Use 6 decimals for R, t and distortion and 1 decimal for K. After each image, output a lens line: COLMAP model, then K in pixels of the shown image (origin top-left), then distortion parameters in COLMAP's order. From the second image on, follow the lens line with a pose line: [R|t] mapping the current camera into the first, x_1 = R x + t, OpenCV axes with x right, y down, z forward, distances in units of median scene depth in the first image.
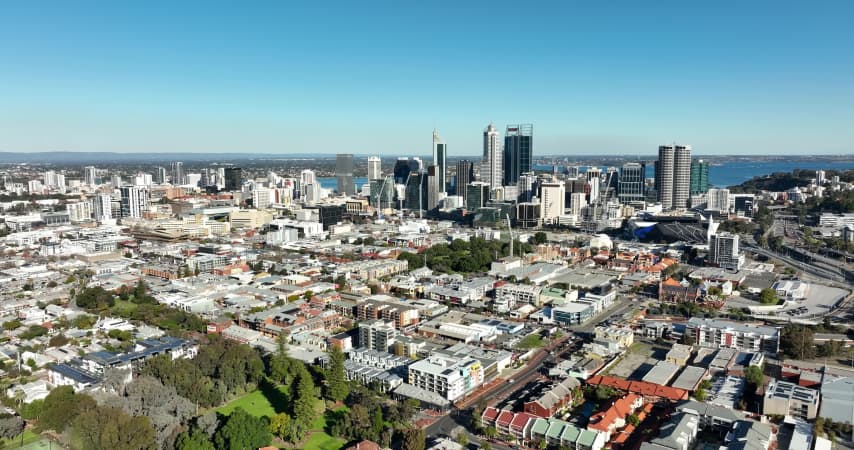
lens RADIAL K [[600.1, 0, 431.6], [0, 600.1, 227.6], [0, 0, 1]] dist [-0.002665, 0.016824]
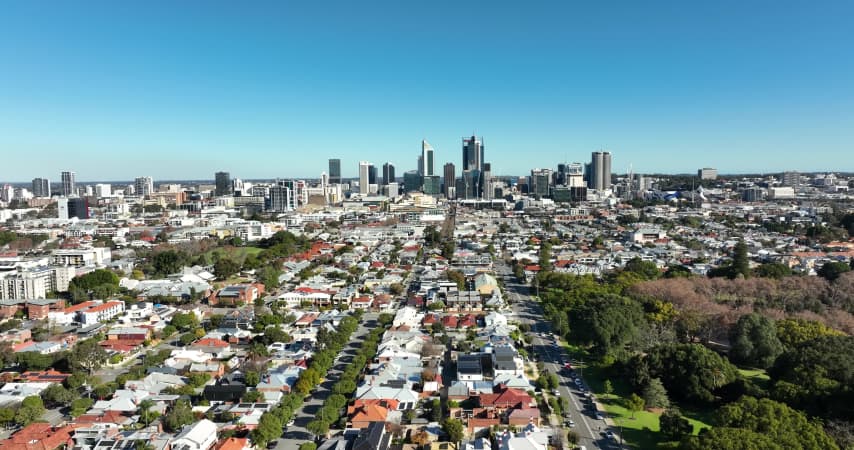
lens RADIAL K [[600.1, 0, 429.5], [0, 600.1, 223.2], [0, 0, 1]] dist [-0.002665, 0.016824]
pose [[0.839547, -0.048992, 0.541073, -0.905423], [0.075901, 0.996736, -0.027520, 0.060128], [-0.537959, 0.064172, 0.840525, -0.044415]]
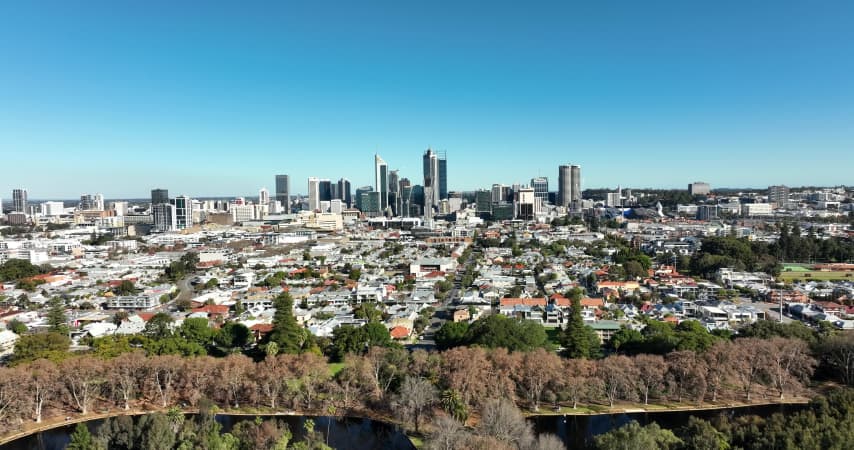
lens RADIAL K [[600.1, 0, 430.3], [0, 600.1, 221.4], [0, 0, 1]] dist [-0.002665, 0.016824]
pose [[0.875596, -0.033722, 0.481865, -0.642307], [0.072492, 0.995436, -0.062062, 0.065798], [-0.477573, 0.089273, 0.874045, -0.076074]]
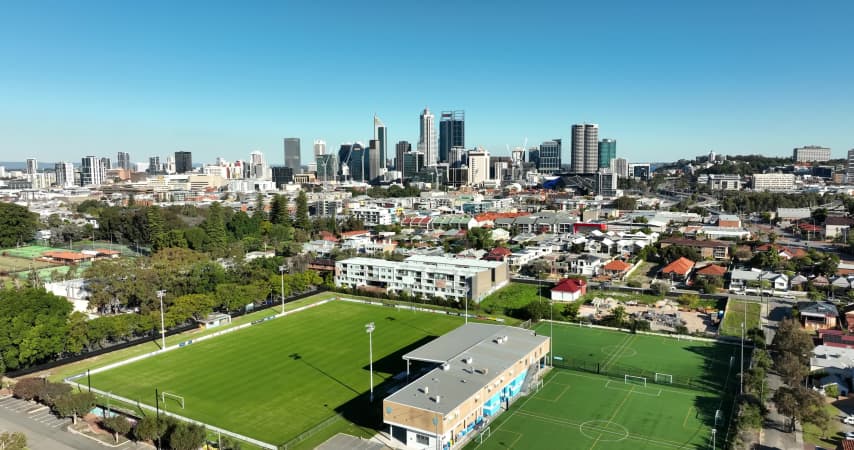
lens RADIAL K [[600.1, 0, 432.3], [0, 600.1, 222.8], [0, 0, 1]] dist [-0.002665, 0.016824]
pose [[0.995569, -0.010440, 0.093452, 0.004990], [0.012920, 0.999579, -0.025966, 0.088169], [-0.093142, 0.027059, 0.995285, -0.128670]]
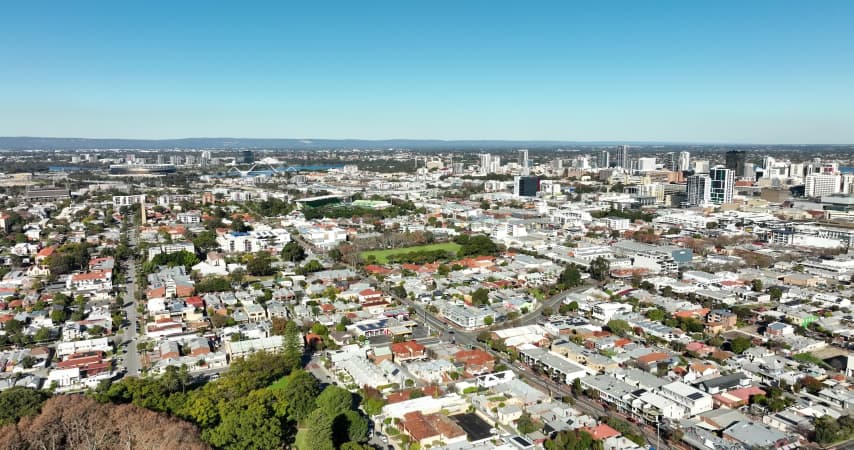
lens RADIAL K [[600.1, 0, 431.5], [0, 600.1, 227.1], [0, 0, 1]] dist [-0.002665, 0.016824]
pose [[0.885778, 0.067363, -0.459194, -0.484963], [-0.059129, 0.997727, 0.032306, 0.016151], [0.460327, -0.001464, 0.887748, 0.009411]]
